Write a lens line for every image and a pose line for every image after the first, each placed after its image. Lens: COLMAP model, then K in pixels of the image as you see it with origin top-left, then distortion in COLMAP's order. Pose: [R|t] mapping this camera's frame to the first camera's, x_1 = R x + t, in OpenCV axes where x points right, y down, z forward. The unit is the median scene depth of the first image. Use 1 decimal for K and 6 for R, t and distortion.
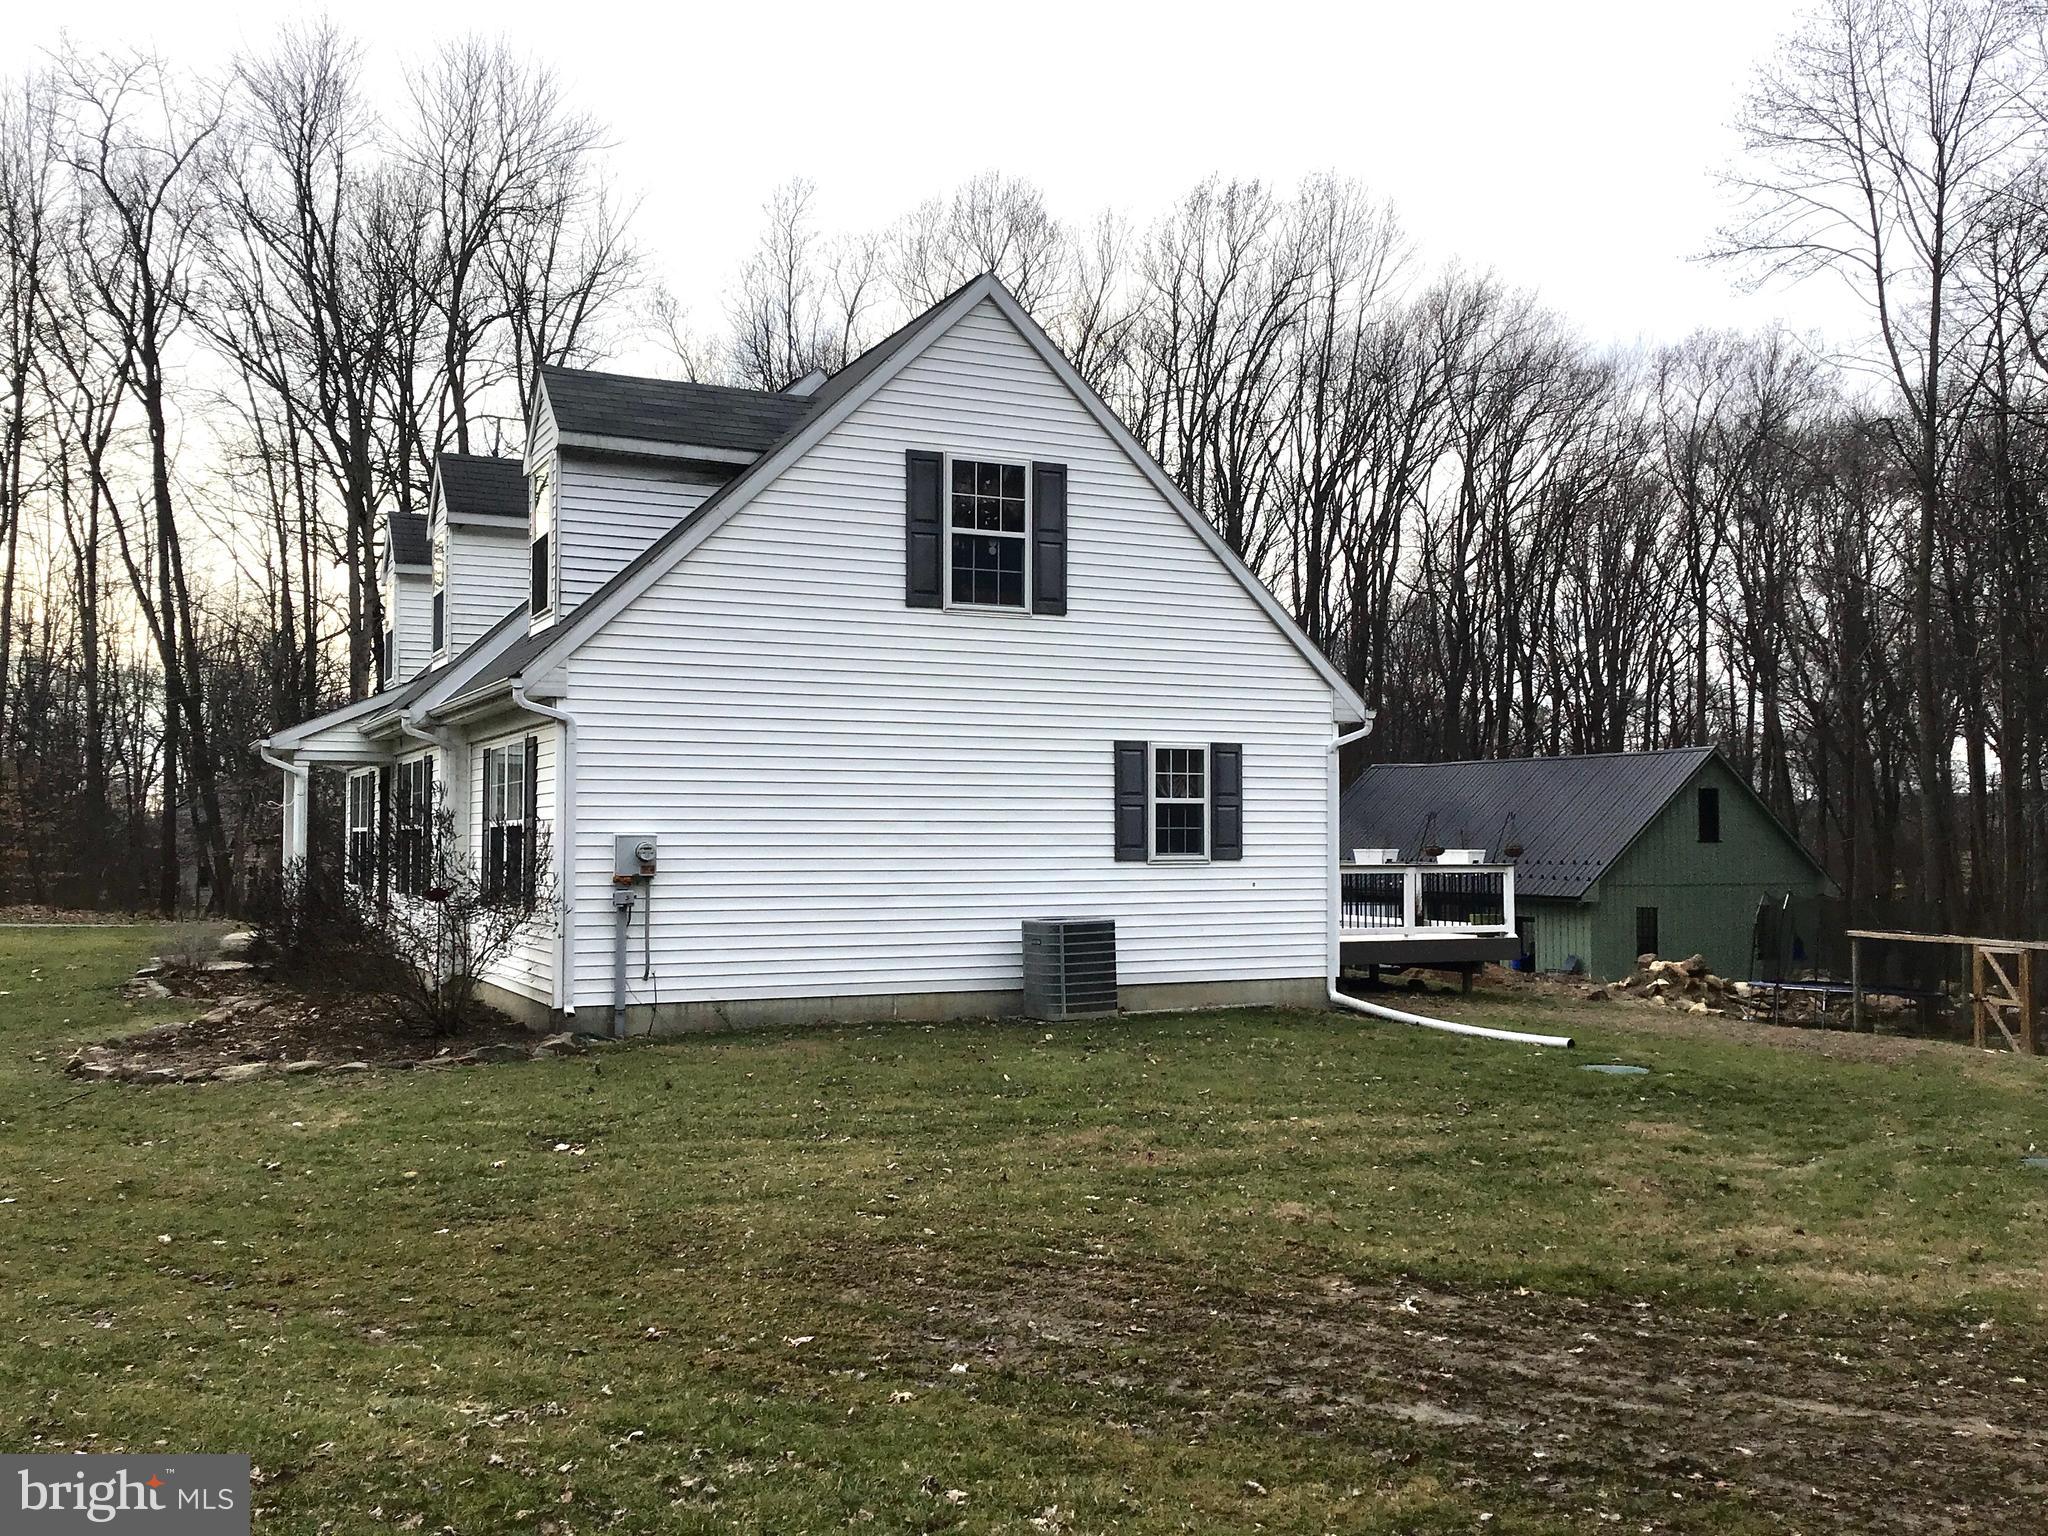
lens RADIAL K [[1878.8, 0, 1021.3], [0, 1878.8, 767.7], [0, 0, 1]] dist [0.042587, 0.000000]
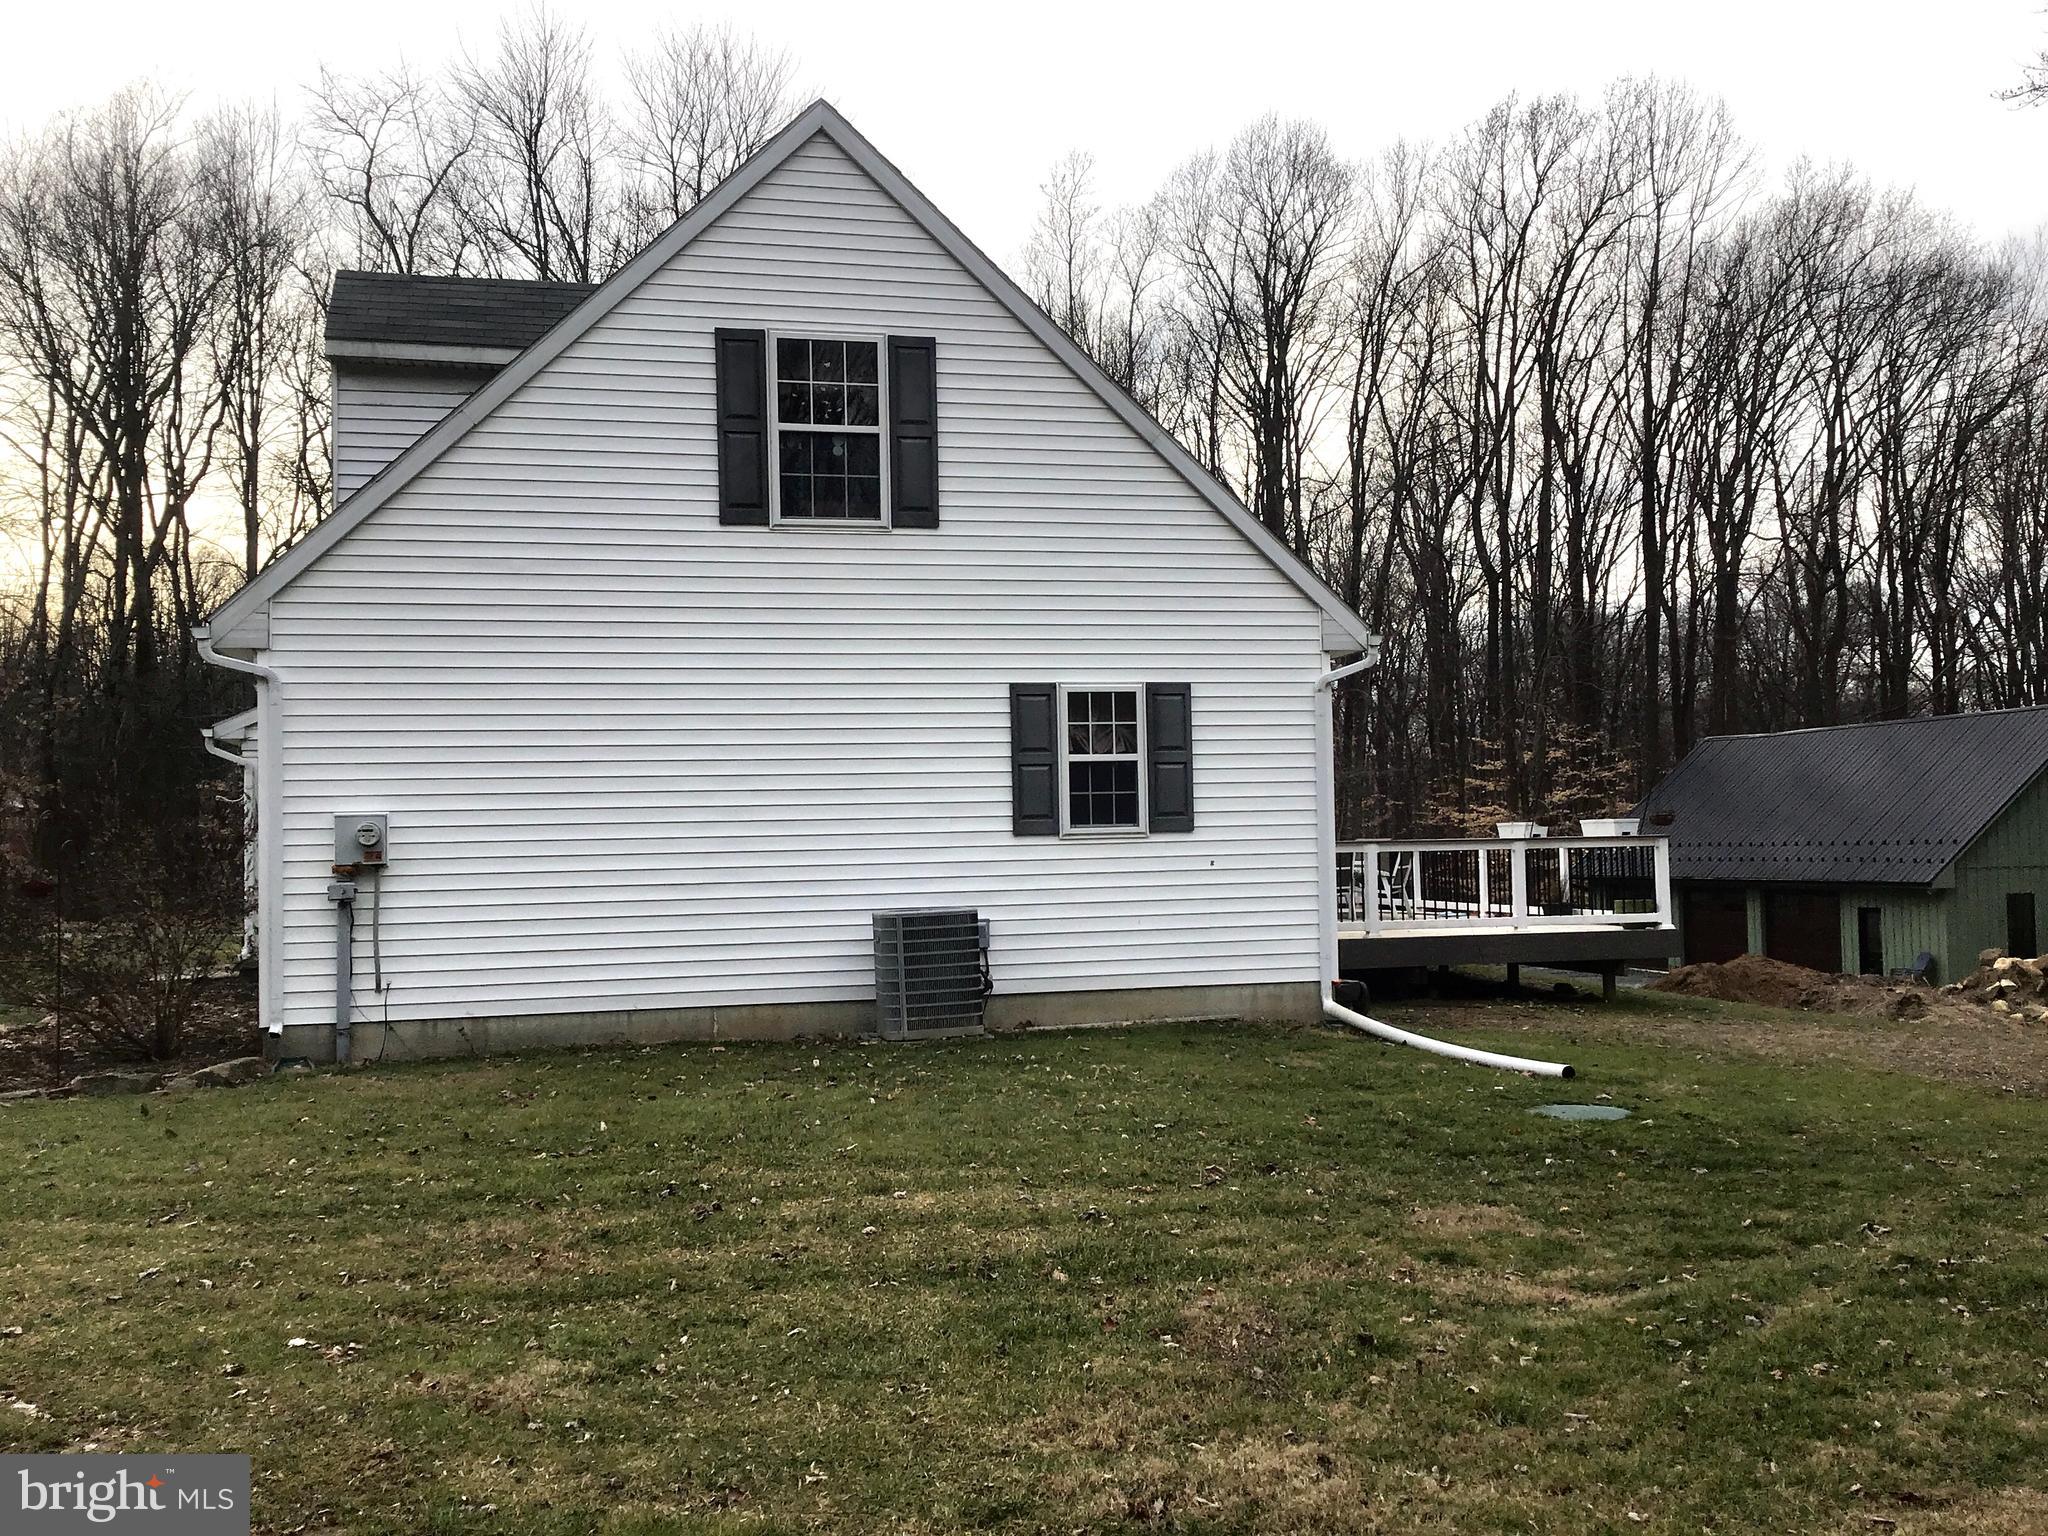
lens RADIAL K [[1878.8, 0, 1025.1], [0, 1878.8, 772.8], [0, 0, 1]] dist [0.042587, 0.000000]
pose [[0.976075, -0.030816, -0.215239, 0.224414], [0.030913, 0.999518, -0.002915, 0.025482], [0.215225, -0.003808, 0.976557, 0.230306]]
